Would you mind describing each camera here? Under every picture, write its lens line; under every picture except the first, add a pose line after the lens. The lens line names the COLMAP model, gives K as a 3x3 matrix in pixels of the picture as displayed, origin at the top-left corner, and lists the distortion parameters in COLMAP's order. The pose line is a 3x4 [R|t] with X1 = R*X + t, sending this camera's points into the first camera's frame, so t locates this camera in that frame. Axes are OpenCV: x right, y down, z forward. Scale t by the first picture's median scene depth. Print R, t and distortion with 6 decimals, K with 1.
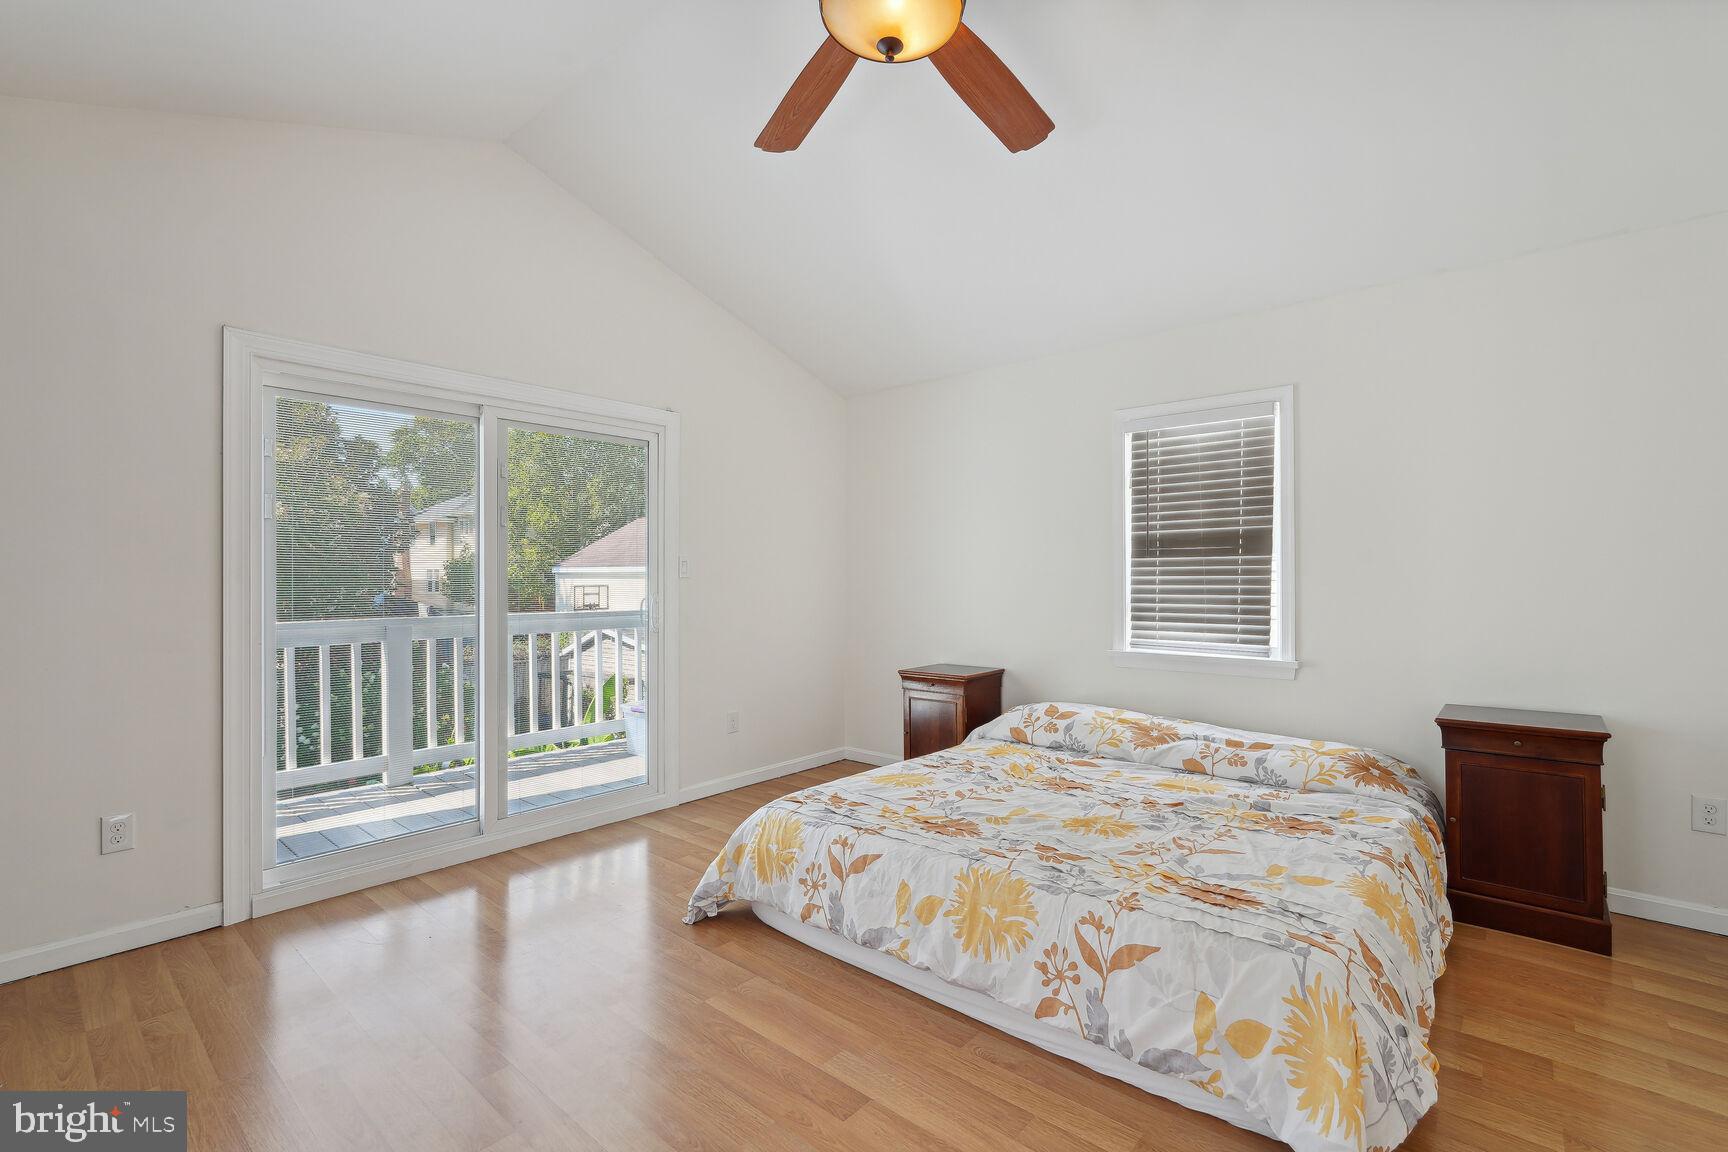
lens RADIAL K [[783.2, 0, 866.3], [0, 783.2, 585.3], [0, 0, 1]] dist [-0.005053, 0.002664]
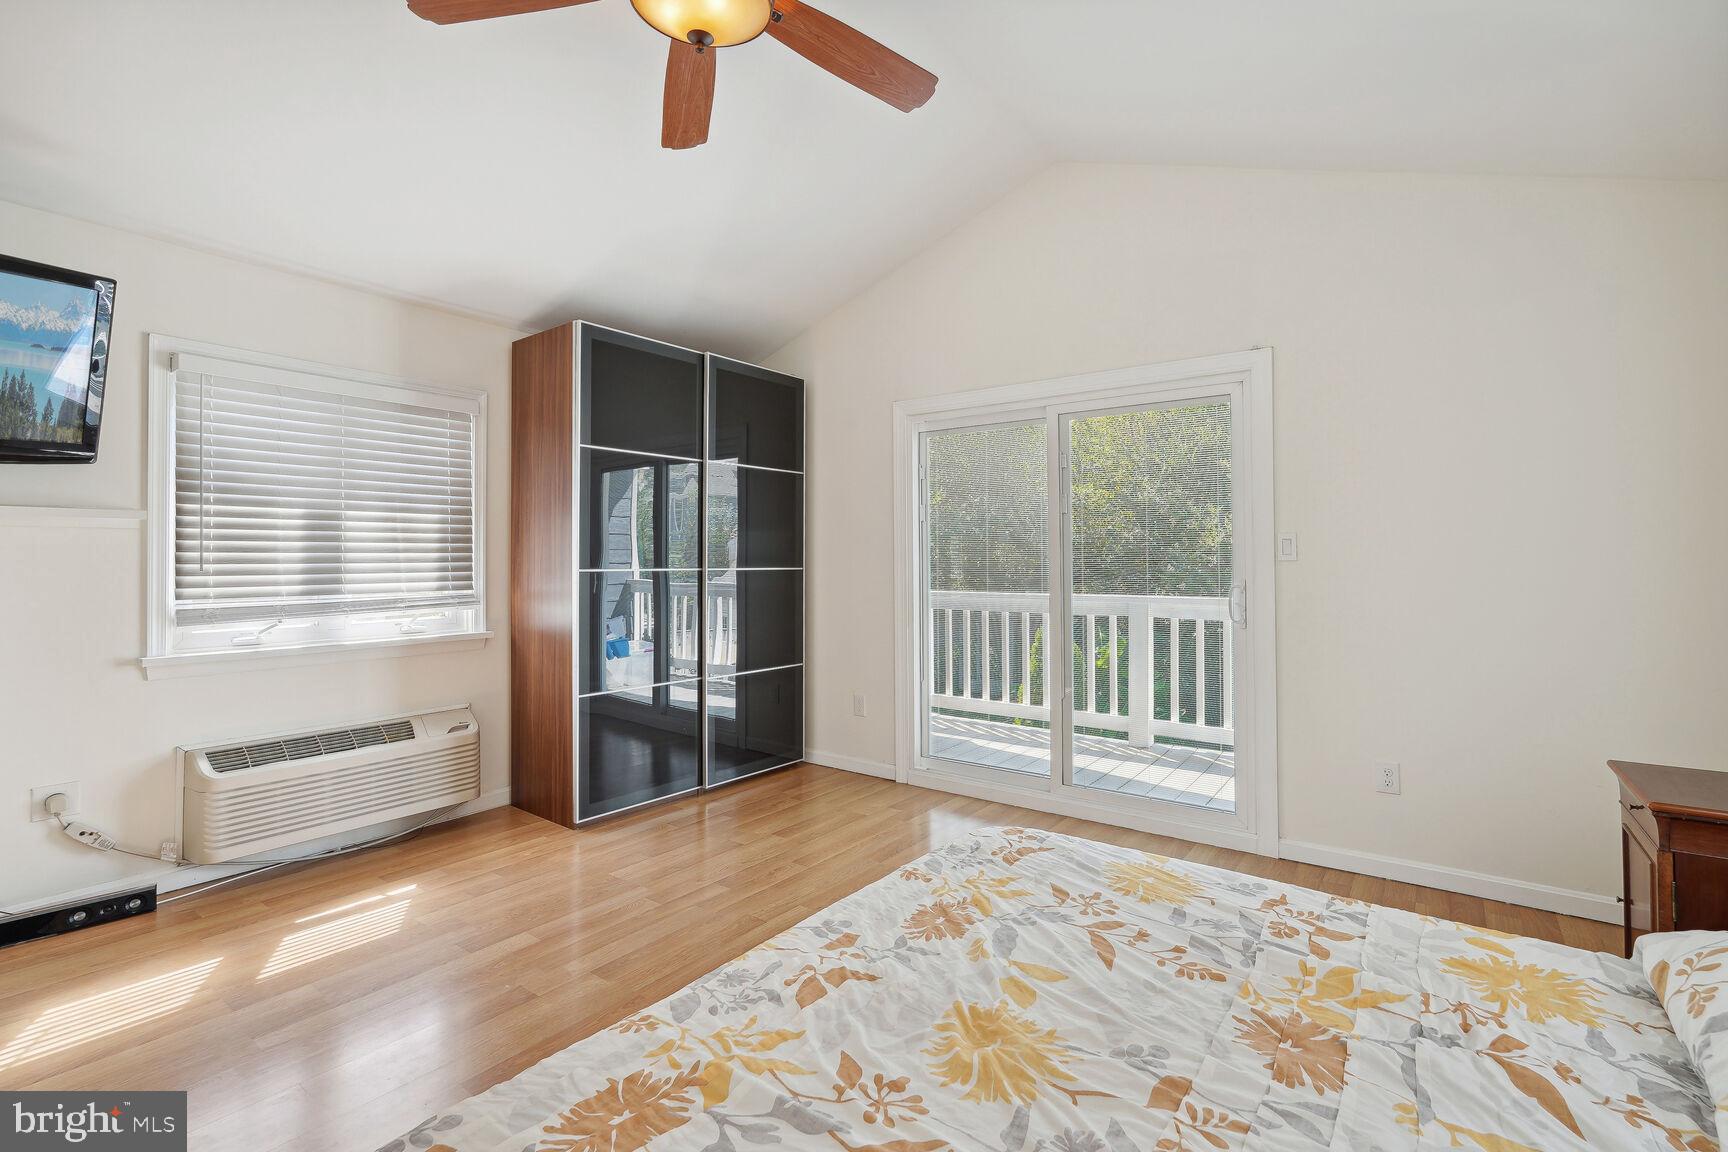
lens RADIAL K [[783.2, 0, 862.1], [0, 783.2, 551.7], [0, 0, 1]] dist [-0.005053, 0.002664]
pose [[0.058290, -0.010613, -0.998243, 0.630356], [-0.008724, 0.999900, -0.011140, -0.007791], [0.998262, 0.009358, 0.058192, 0.693181]]
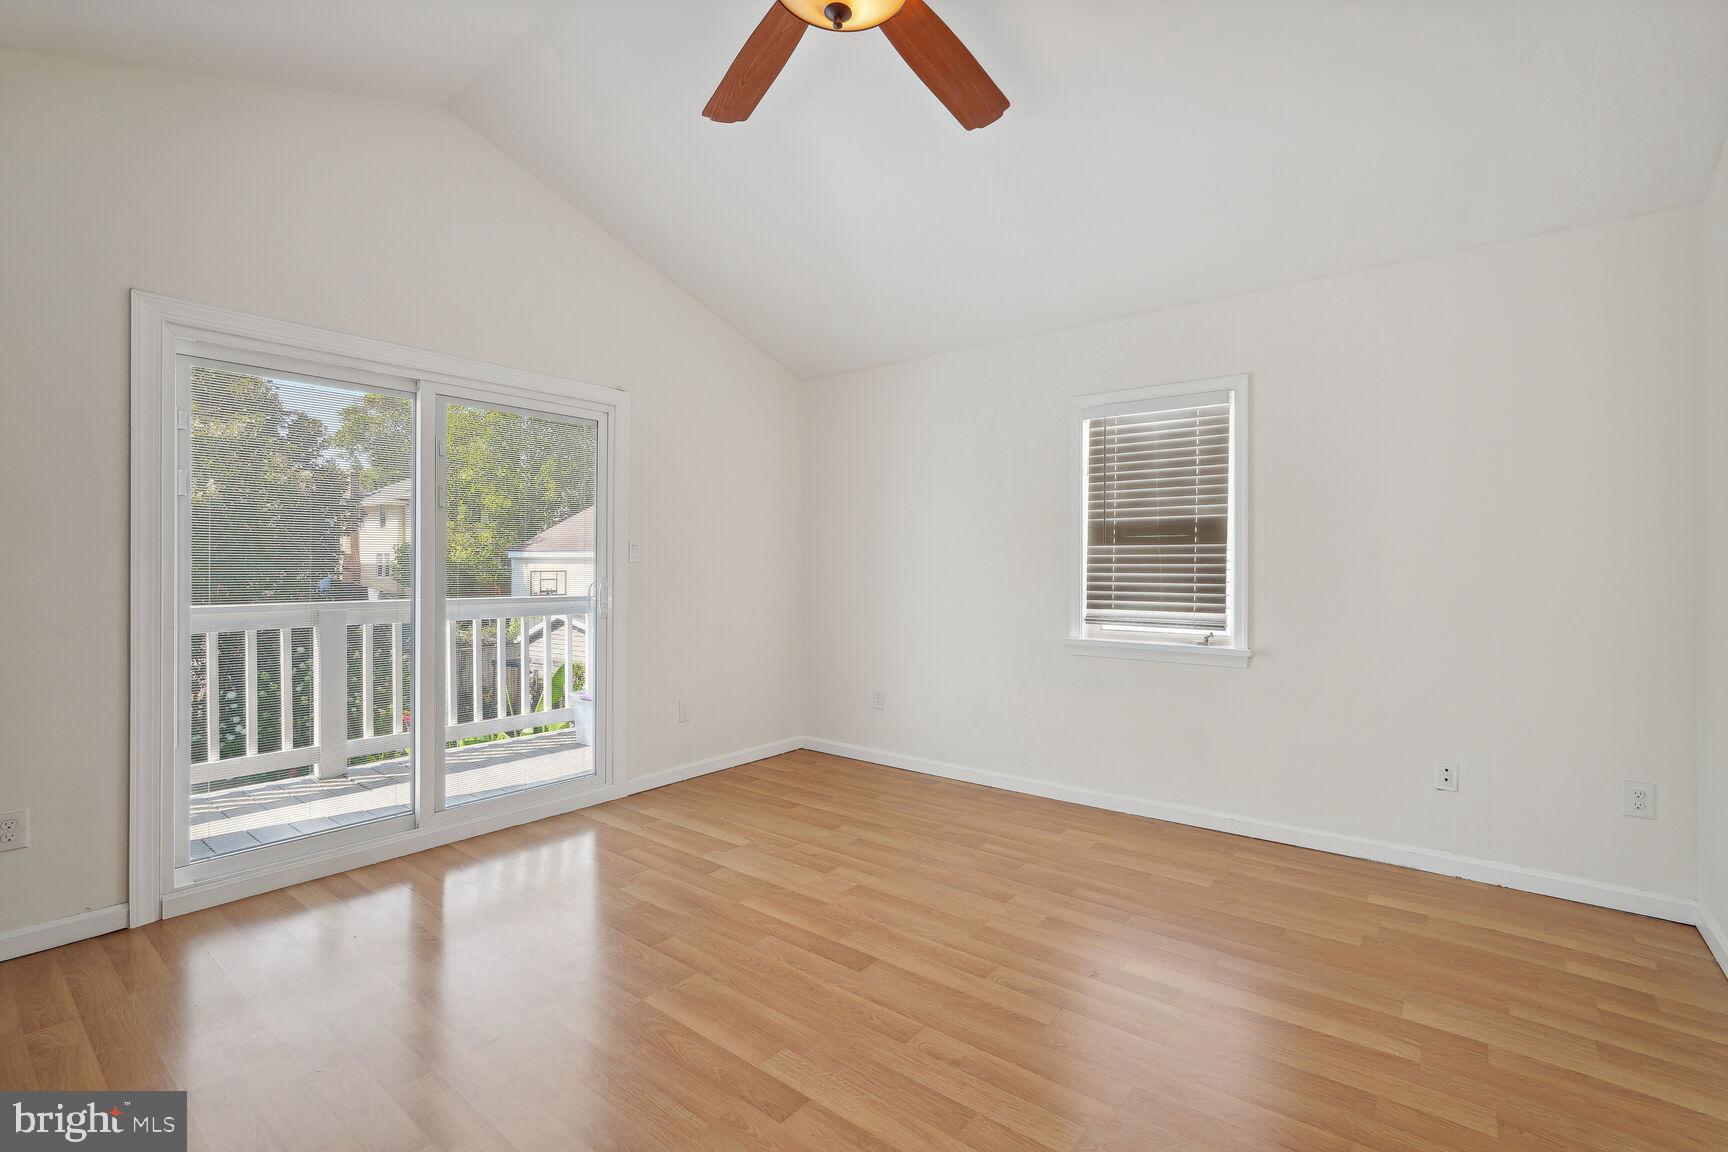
lens RADIAL K [[783.2, 0, 873.3], [0, 783.2, 576.3], [0, 0, 1]] dist [-0.005053, 0.002664]
pose [[0.998939, 0.006138, 0.045635, 0.022943], [-0.006317, 0.999973, 0.003772, 0.002761], [-0.045610, -0.004057, 0.998951, 0.019220]]
